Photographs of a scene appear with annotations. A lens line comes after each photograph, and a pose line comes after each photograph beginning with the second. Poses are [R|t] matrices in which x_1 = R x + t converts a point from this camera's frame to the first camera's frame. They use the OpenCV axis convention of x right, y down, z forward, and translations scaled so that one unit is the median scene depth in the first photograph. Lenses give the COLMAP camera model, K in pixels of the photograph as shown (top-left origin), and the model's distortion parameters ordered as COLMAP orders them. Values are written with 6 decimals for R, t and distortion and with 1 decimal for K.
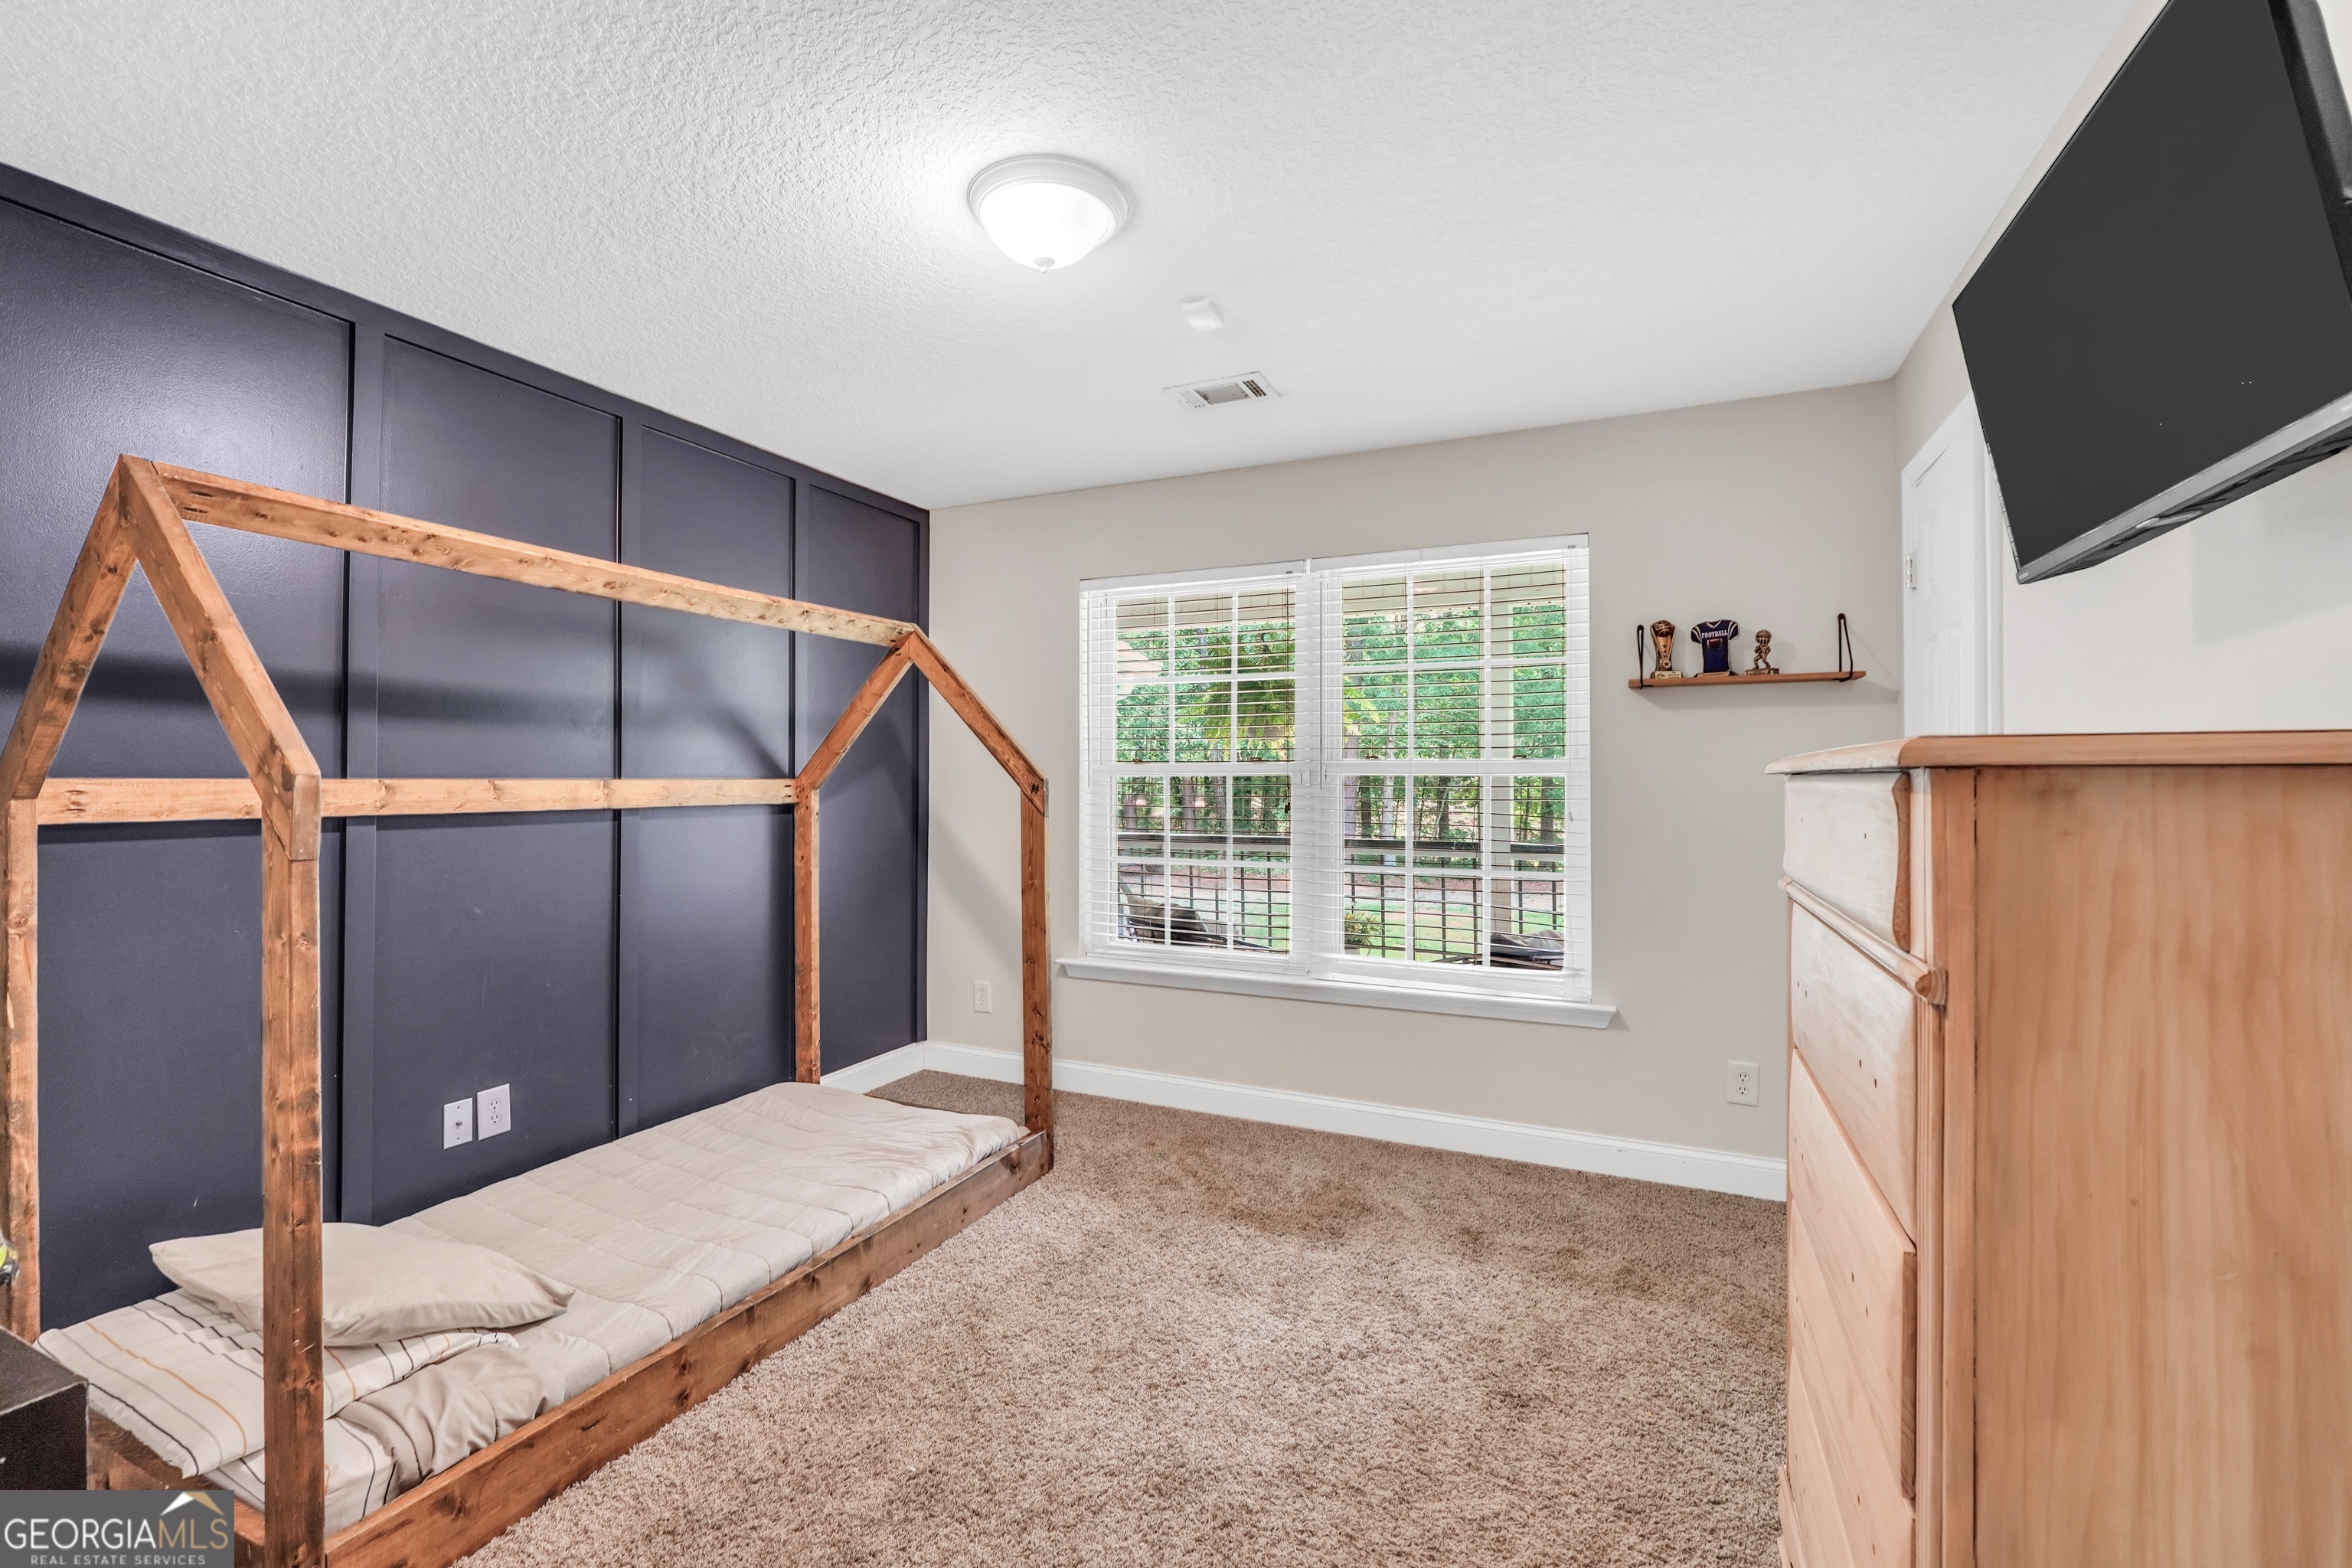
lens RADIAL K [[1011.7, 0, 1160.9], [0, 1011.7, 725.9], [0, 0, 1]] dist [-0.016147, 0.006494]
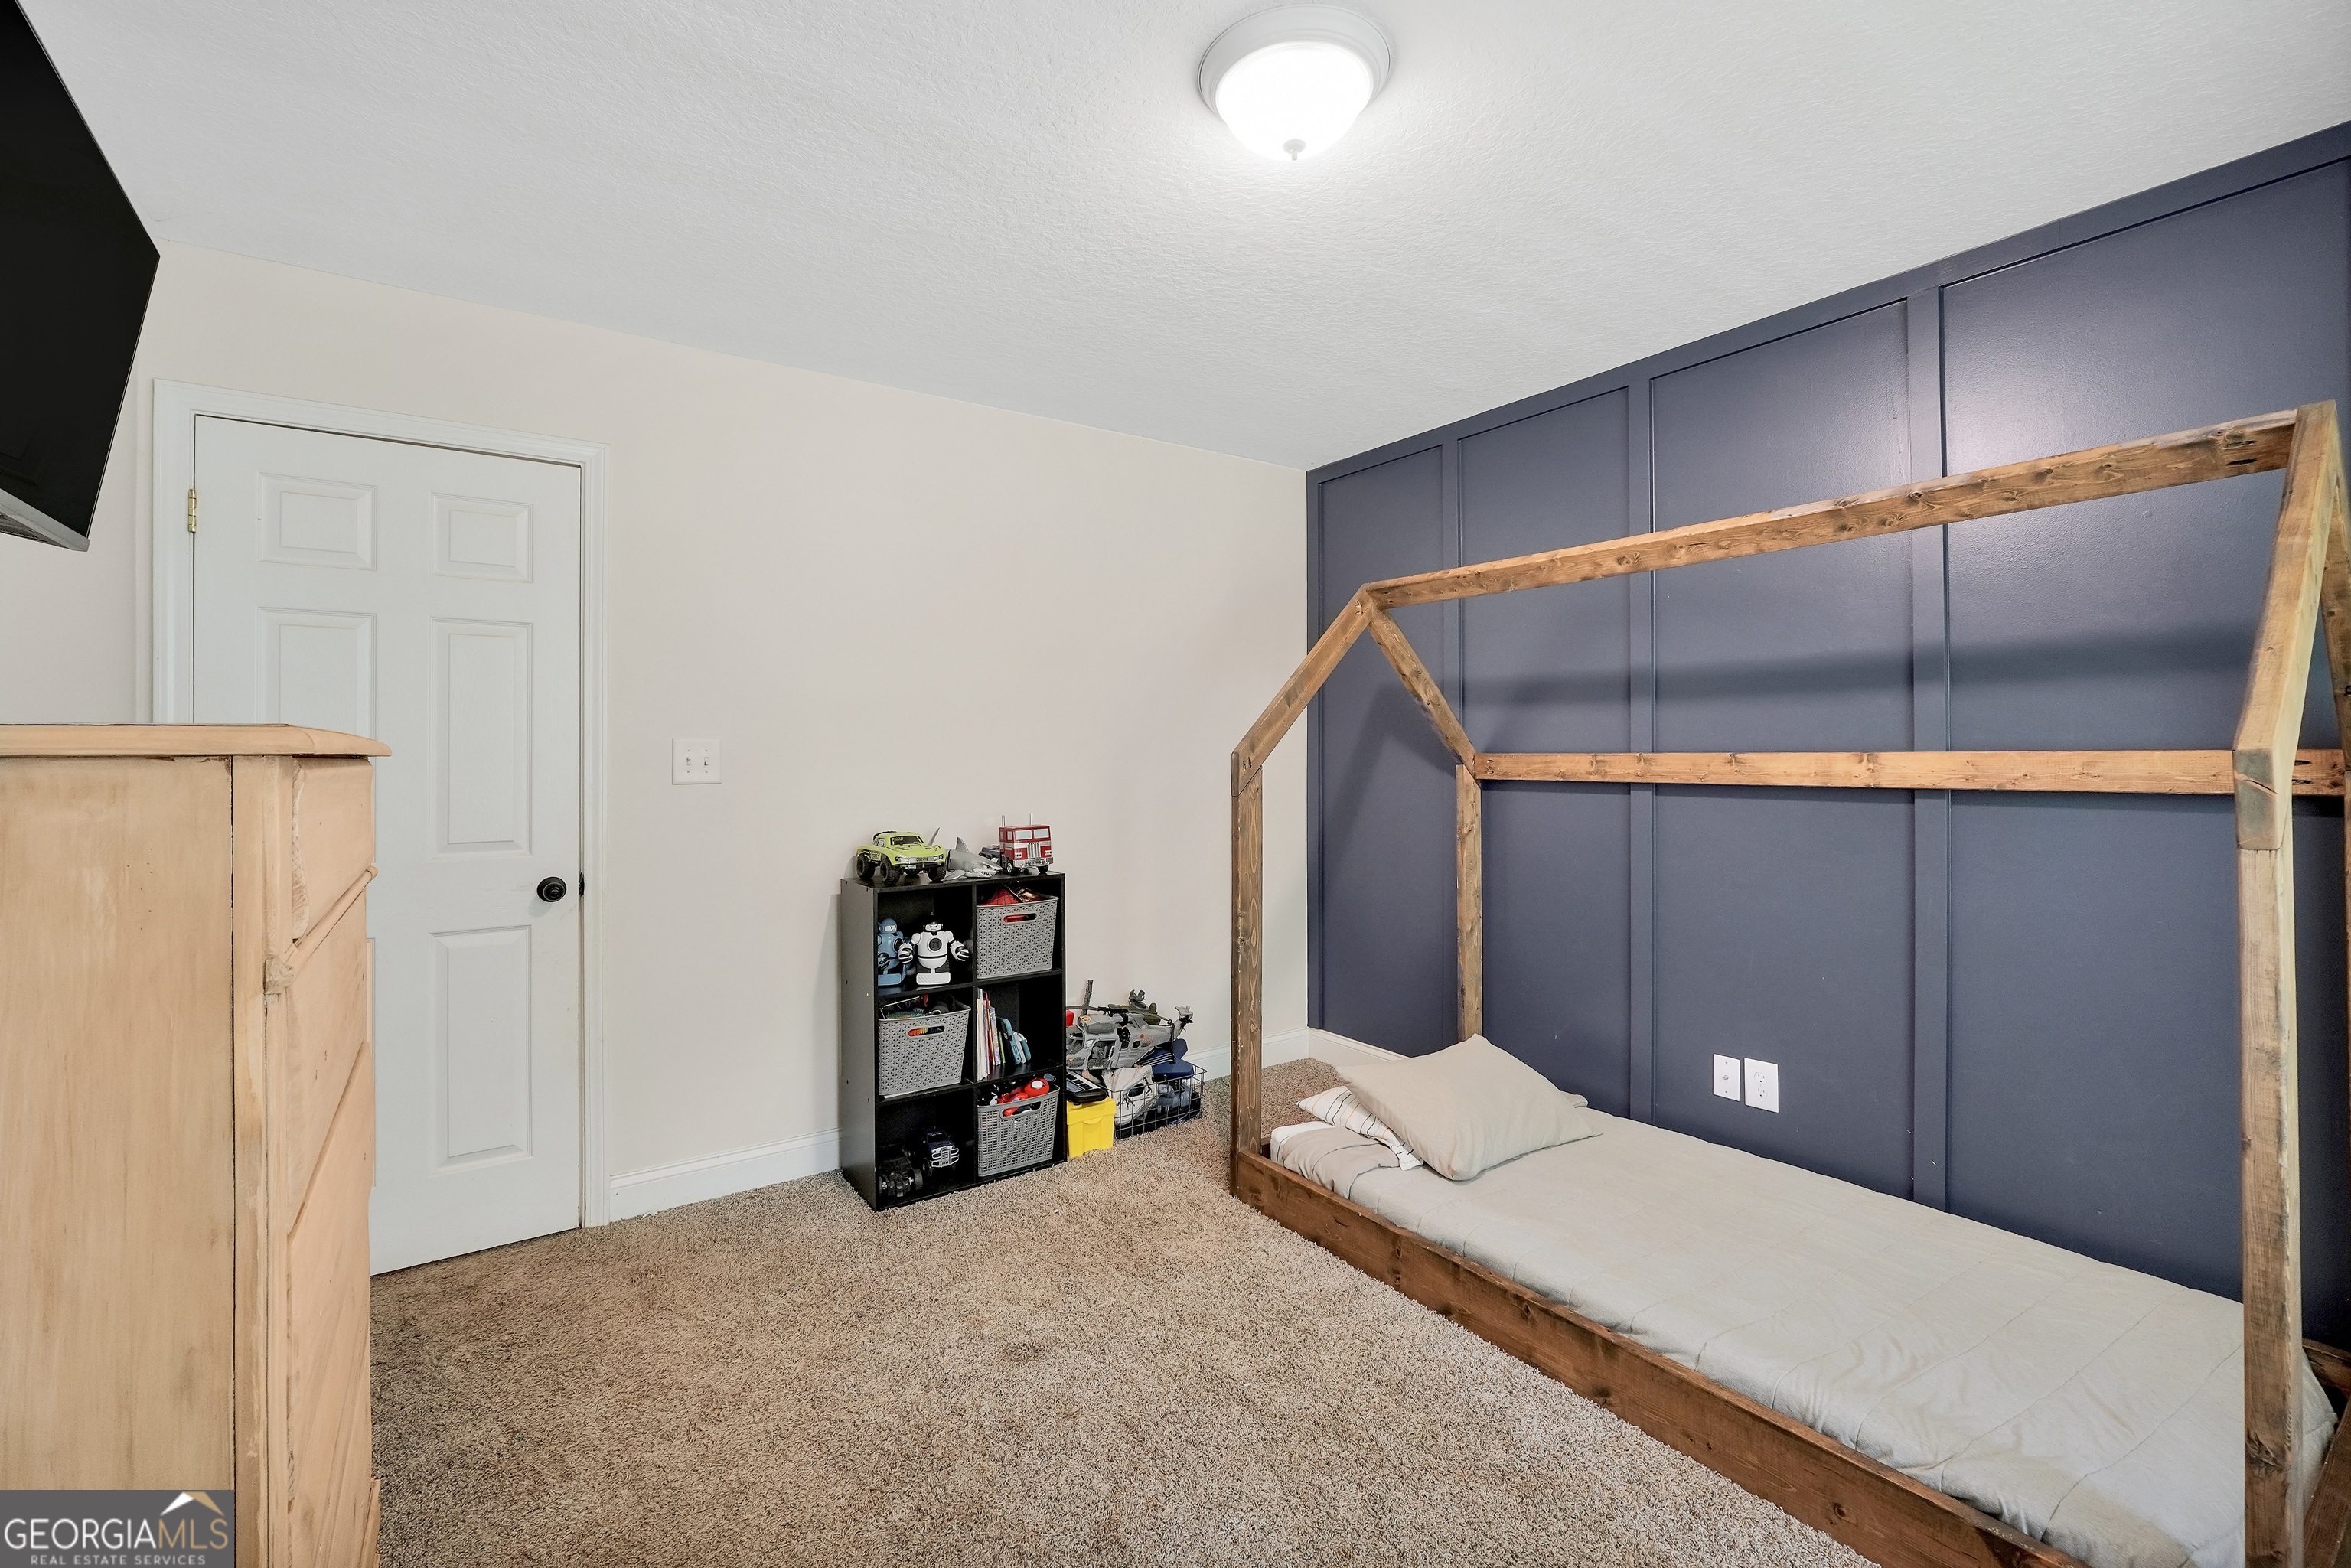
lens RADIAL K [[1011.2, 0, 1160.4], [0, 1011.2, 726.0], [0, 0, 1]] dist [-0.016147, 0.006494]
pose [[-0.499467, -0.022452, -0.866042, 0.525072], [0.049108, 0.997323, -0.054178, 0.054395], [0.864940, -0.069590, -0.497027, 1.038426]]
